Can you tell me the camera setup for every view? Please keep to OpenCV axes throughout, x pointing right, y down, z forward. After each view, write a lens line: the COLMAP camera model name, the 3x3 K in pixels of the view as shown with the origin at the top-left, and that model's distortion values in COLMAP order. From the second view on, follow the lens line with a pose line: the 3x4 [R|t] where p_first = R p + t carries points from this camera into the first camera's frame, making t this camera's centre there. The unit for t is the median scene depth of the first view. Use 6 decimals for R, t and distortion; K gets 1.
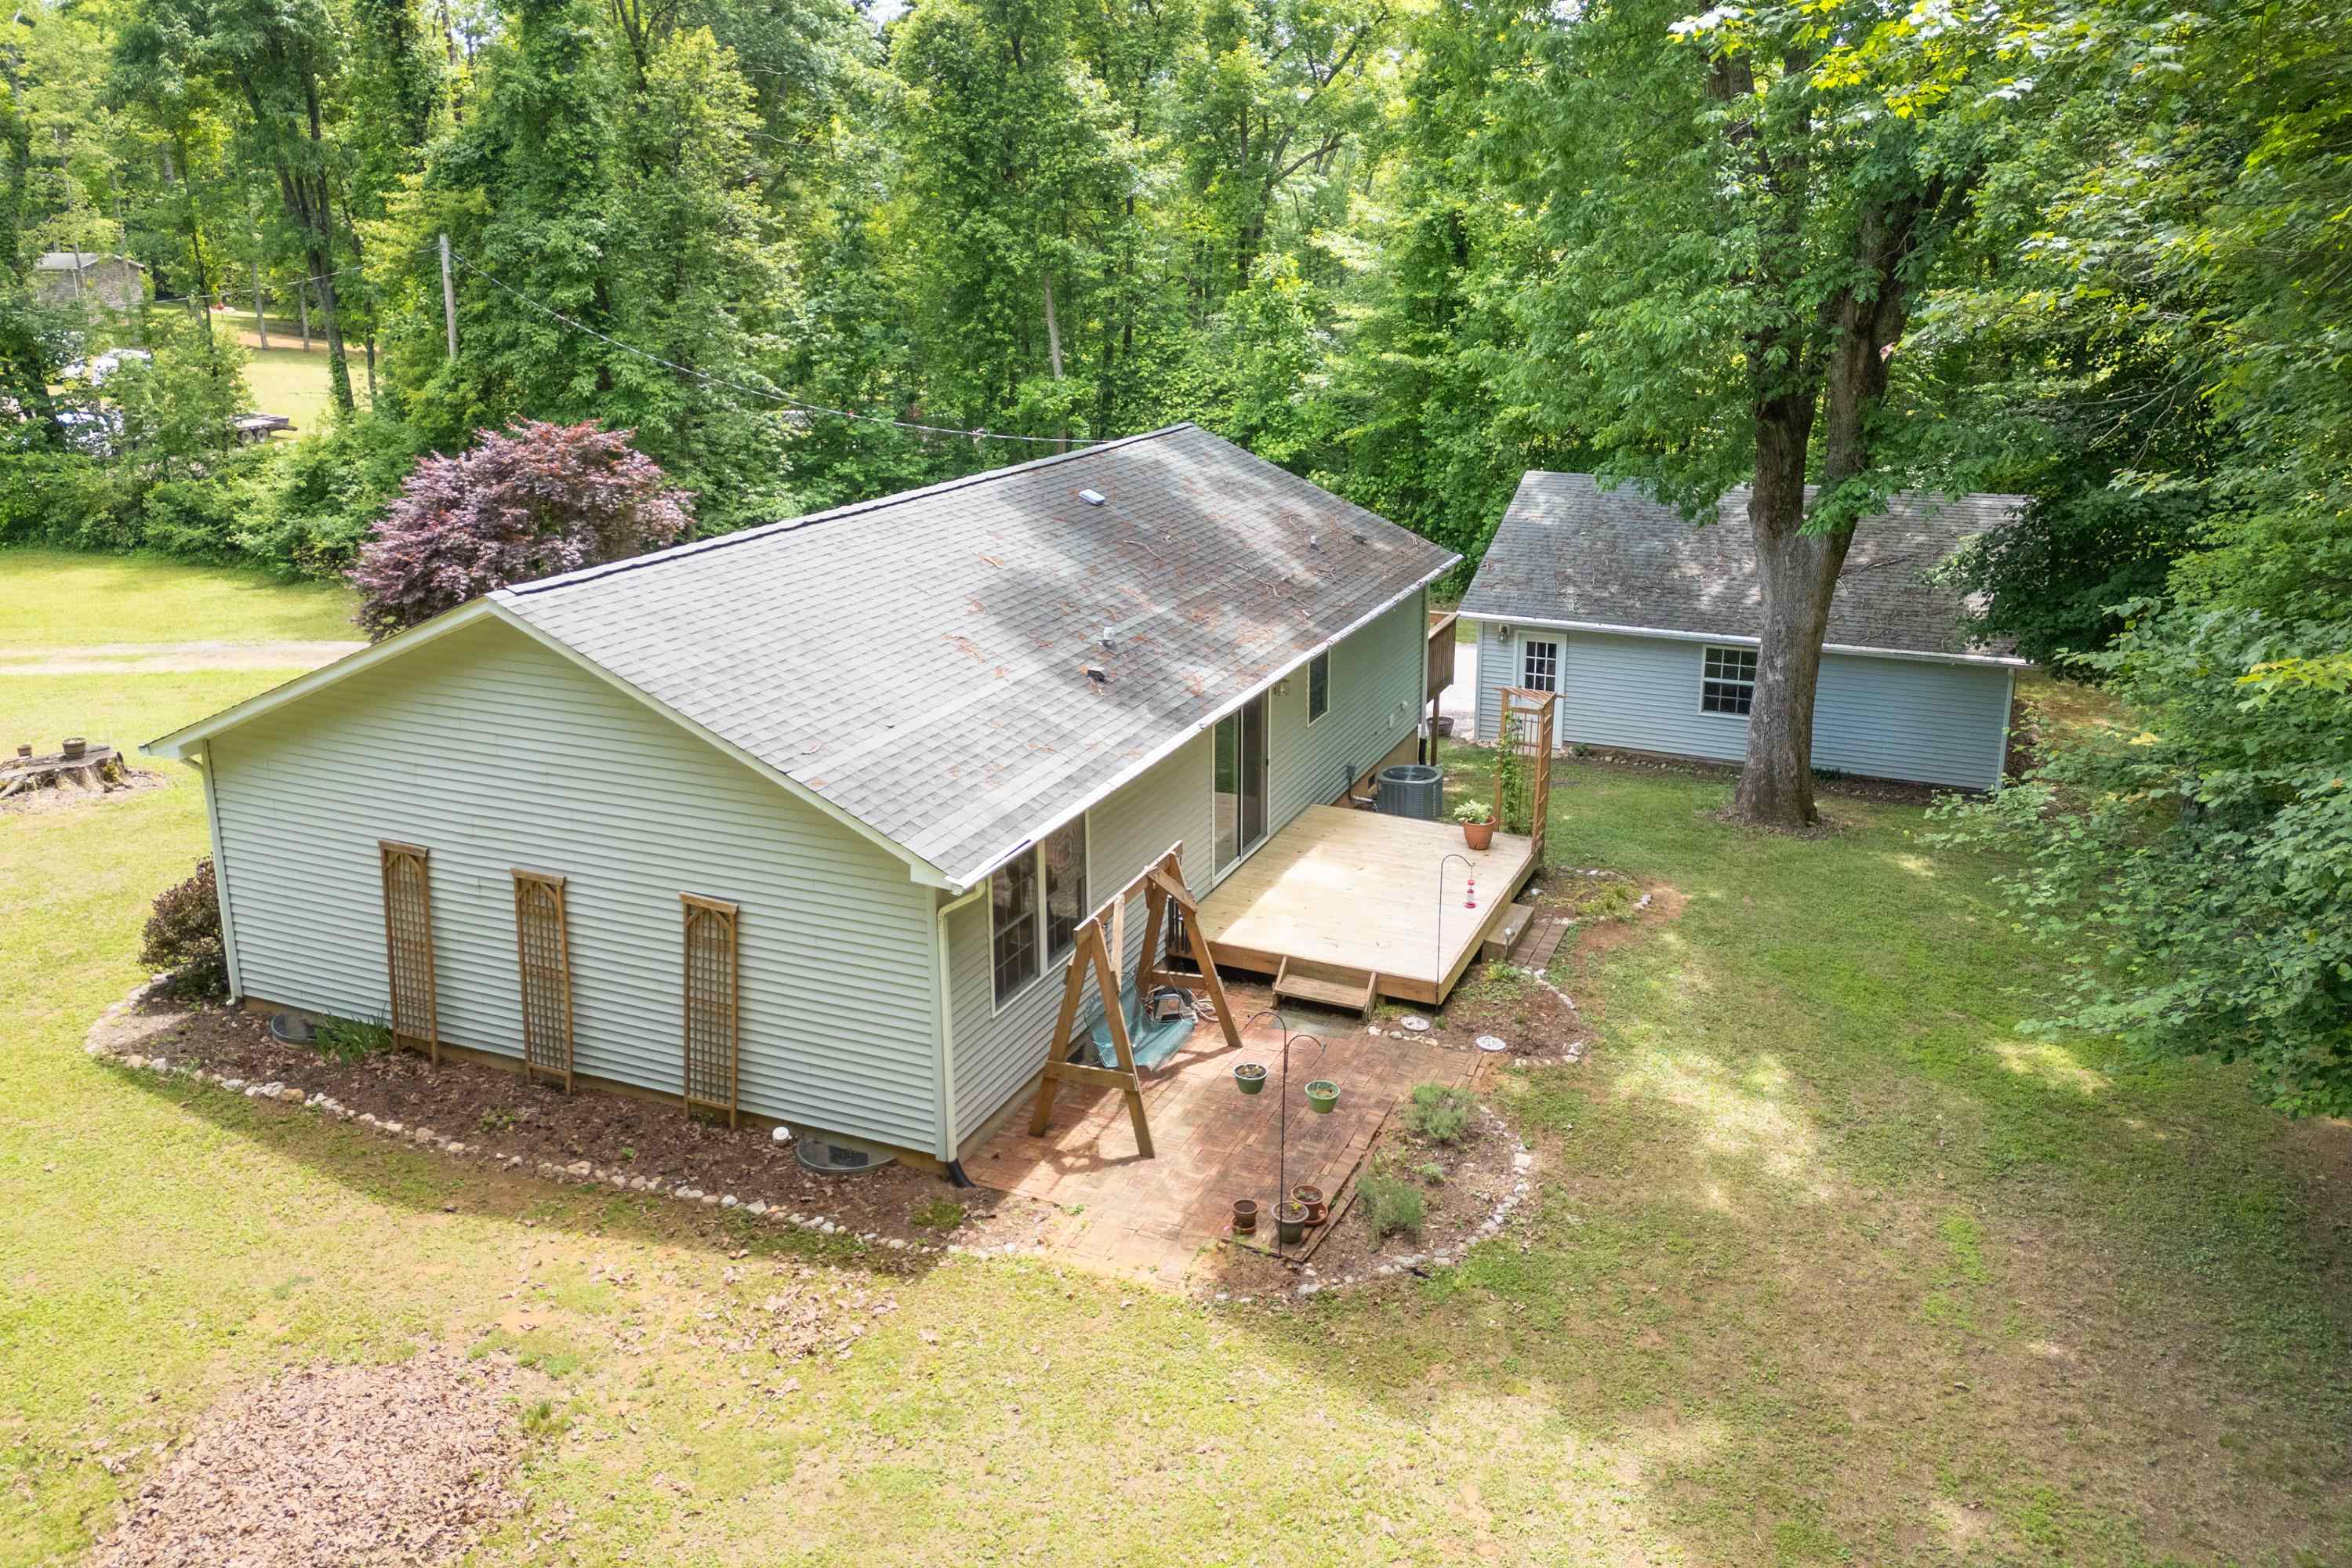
lens RADIAL K [[1696.0, 0, 1171.5], [0, 1696.0, 631.1], [0, 0, 1]] dist [0.077365, -0.073938]
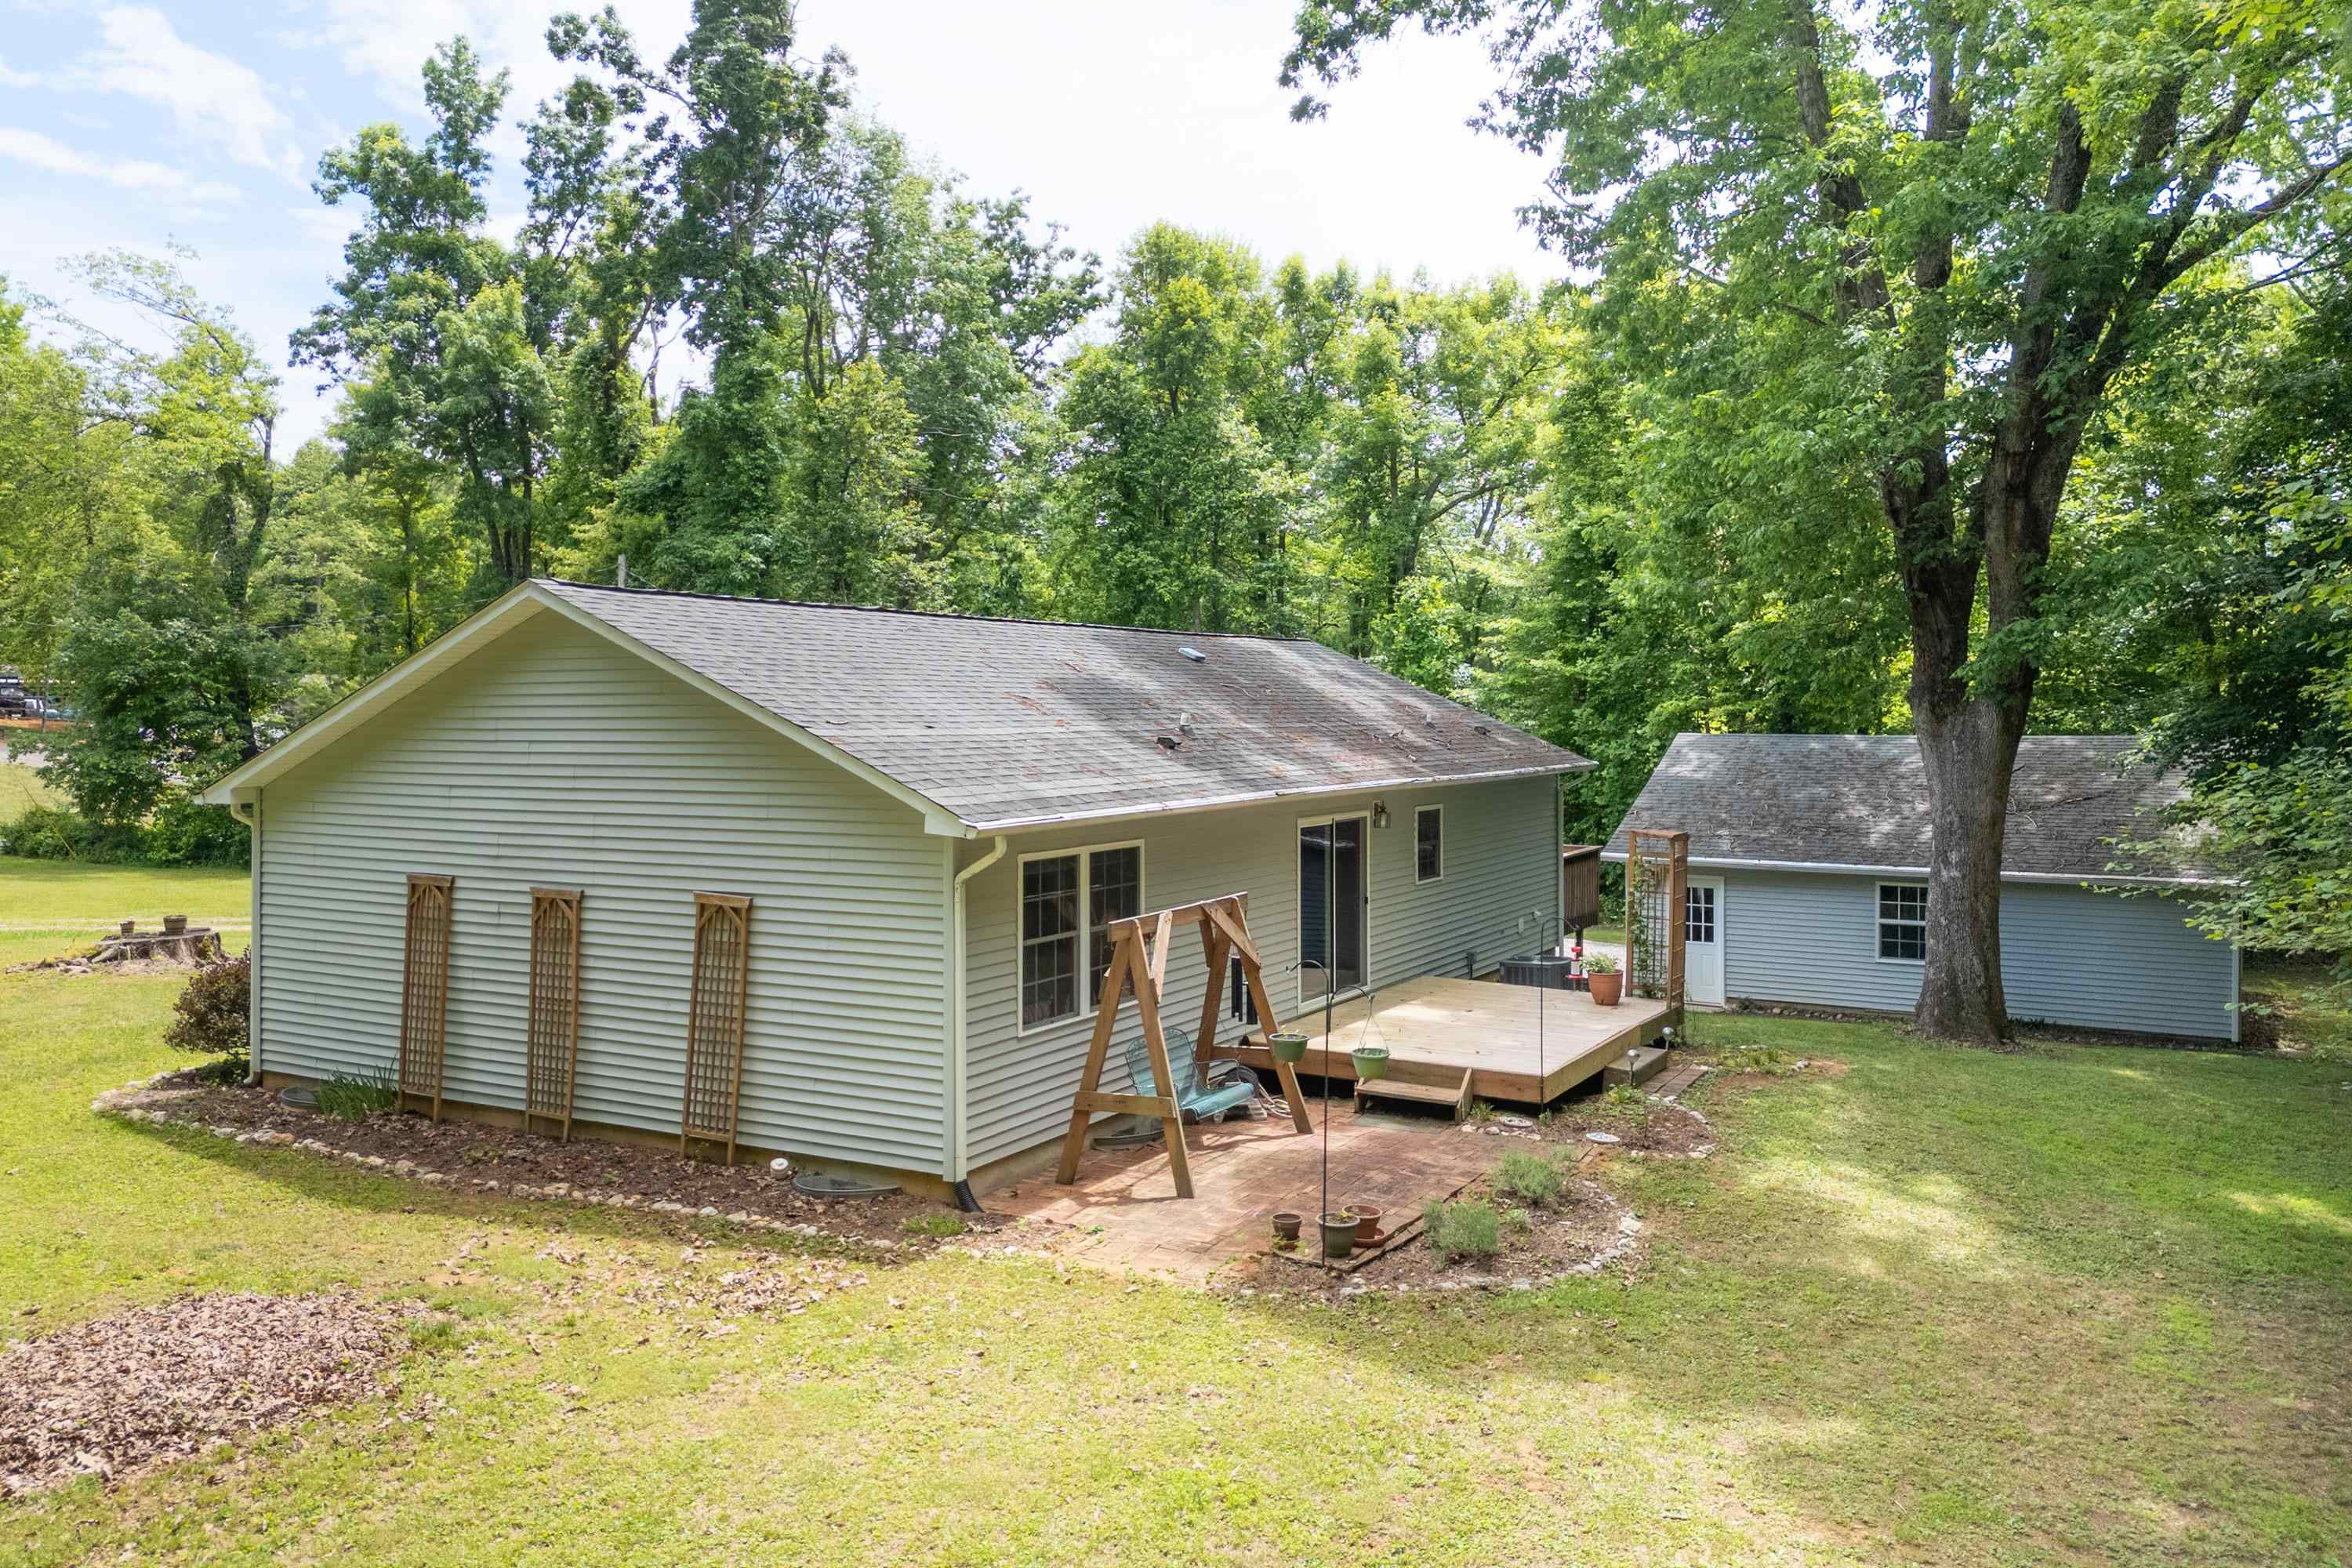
lens RADIAL K [[1715.5, 0, 1180.1], [0, 1715.5, 703.3], [0, 0, 1]] dist [0.067487, -0.063678]
pose [[0.994771, 0.005017, -0.102008, 0.063168], [-0.028329, 0.973155, -0.228400, 0.234315], [0.098123, 0.230096, 0.968209, 0.085230]]
